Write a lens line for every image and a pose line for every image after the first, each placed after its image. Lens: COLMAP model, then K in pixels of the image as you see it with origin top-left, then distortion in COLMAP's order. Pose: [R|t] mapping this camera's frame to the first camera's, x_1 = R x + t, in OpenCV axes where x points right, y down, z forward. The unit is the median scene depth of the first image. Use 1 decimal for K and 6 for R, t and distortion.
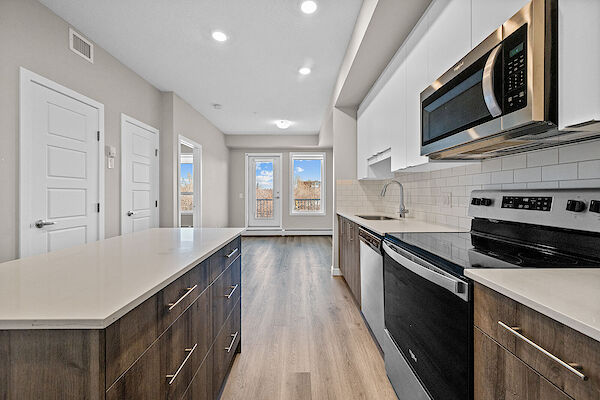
lens RADIAL K [[237.3, 0, 299.4], [0, 237.3, 192.9], [0, 0, 1]] dist [0.000583, 0.000037]
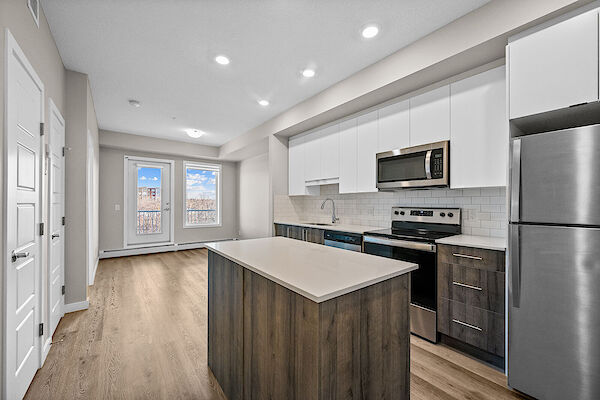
lens RADIAL K [[236.2, 0, 300.0], [0, 236.2, 200.0], [0, 0, 1]] dist [0.000393, 0.000028]
pose [[0.787341, 0.013996, 0.616359, -0.555977], [-0.008442, 0.999893, -0.011921, -0.019490], [-0.616461, 0.004183, 0.787375, -0.034021]]
